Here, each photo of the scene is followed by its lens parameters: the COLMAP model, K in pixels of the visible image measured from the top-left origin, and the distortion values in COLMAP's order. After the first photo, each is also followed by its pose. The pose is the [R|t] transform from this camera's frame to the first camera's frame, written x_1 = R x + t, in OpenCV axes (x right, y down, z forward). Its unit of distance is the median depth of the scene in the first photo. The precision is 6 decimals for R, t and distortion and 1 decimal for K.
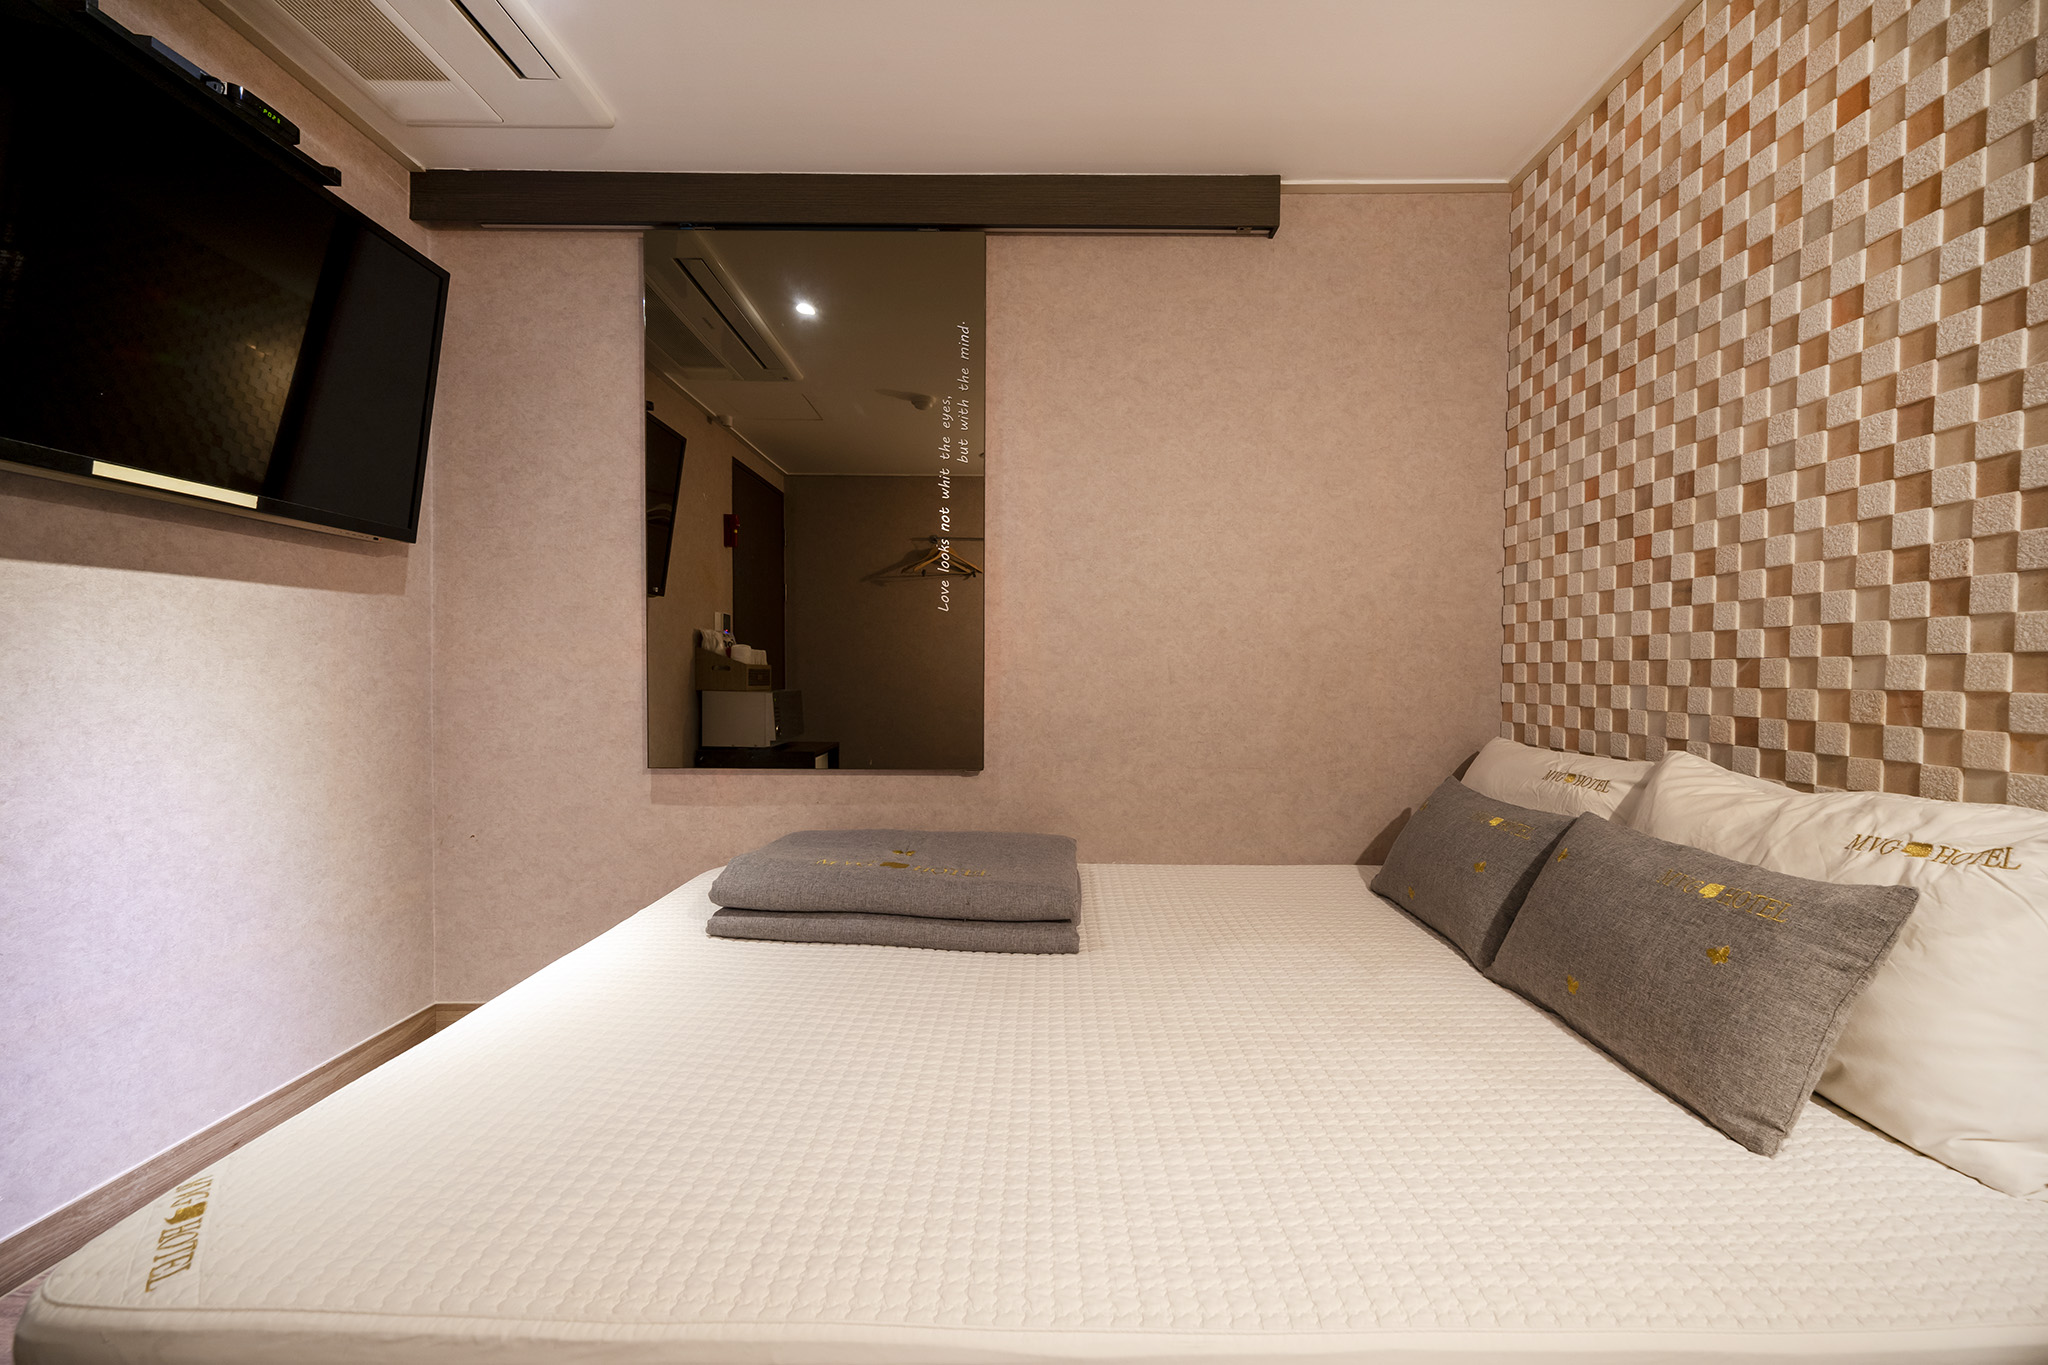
lens RADIAL K [[853.2, 0, 1024.0], [0, 853.2, 682.5], [0, 0, 1]] dist [0.001463, 0.000460]
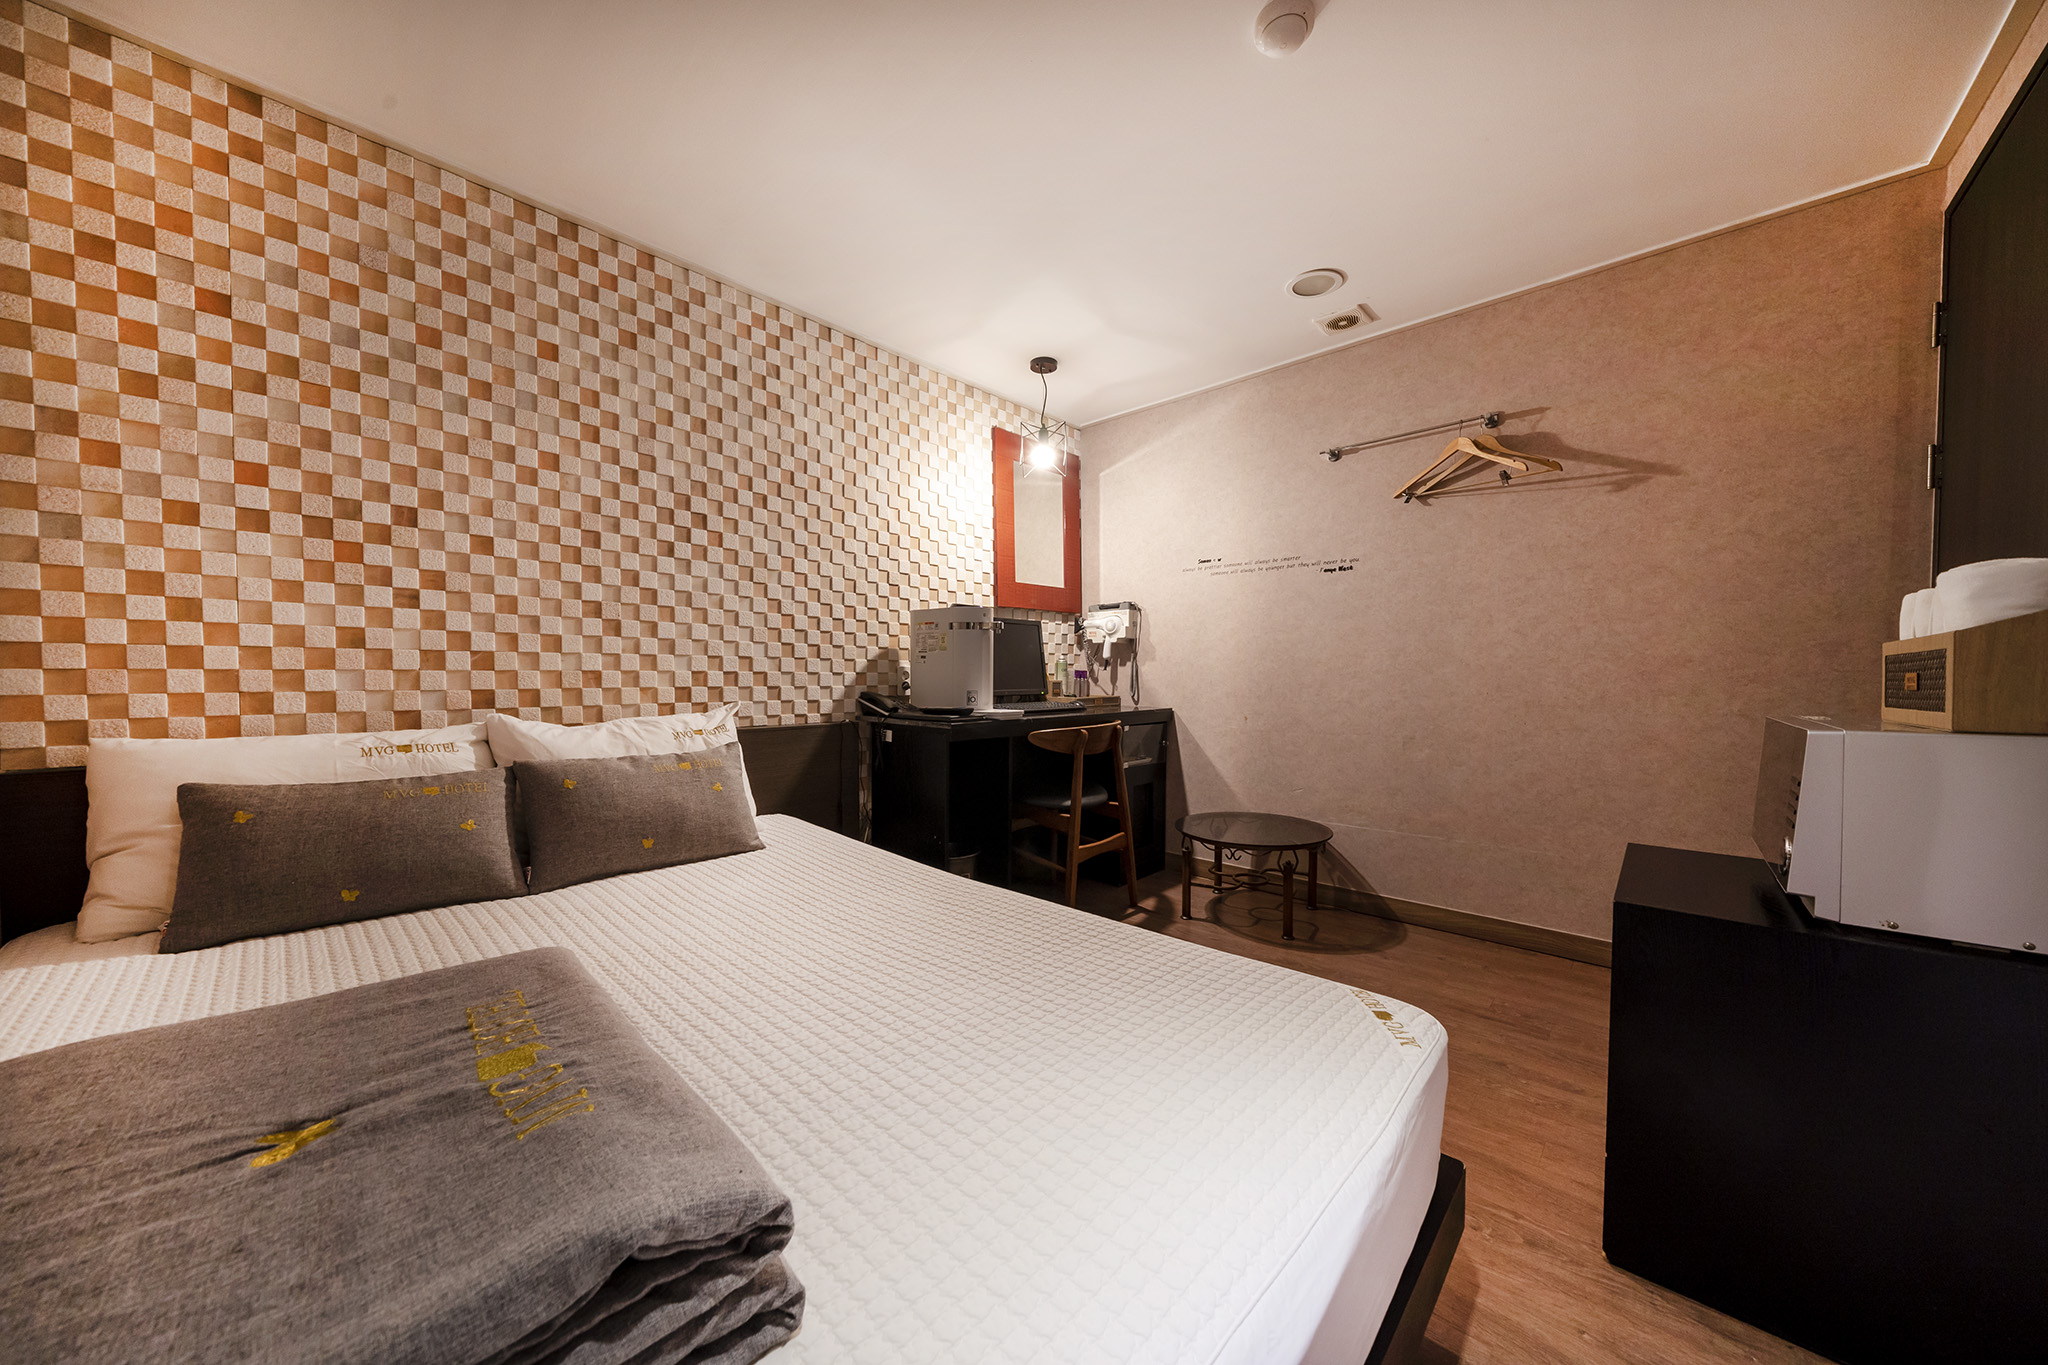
lens RADIAL K [[689.8, 0, 1022.1], [0, 689.8, 693.1], [0, 0, 1]] dist [-0.000902, -0.000113]
pose [[-0.744088, -0.017017, 0.667865, -0.637007], [0.007899, 0.999382, 0.034264, 0.011175], [-0.668035, 0.030770, -0.743493, 1.163682]]
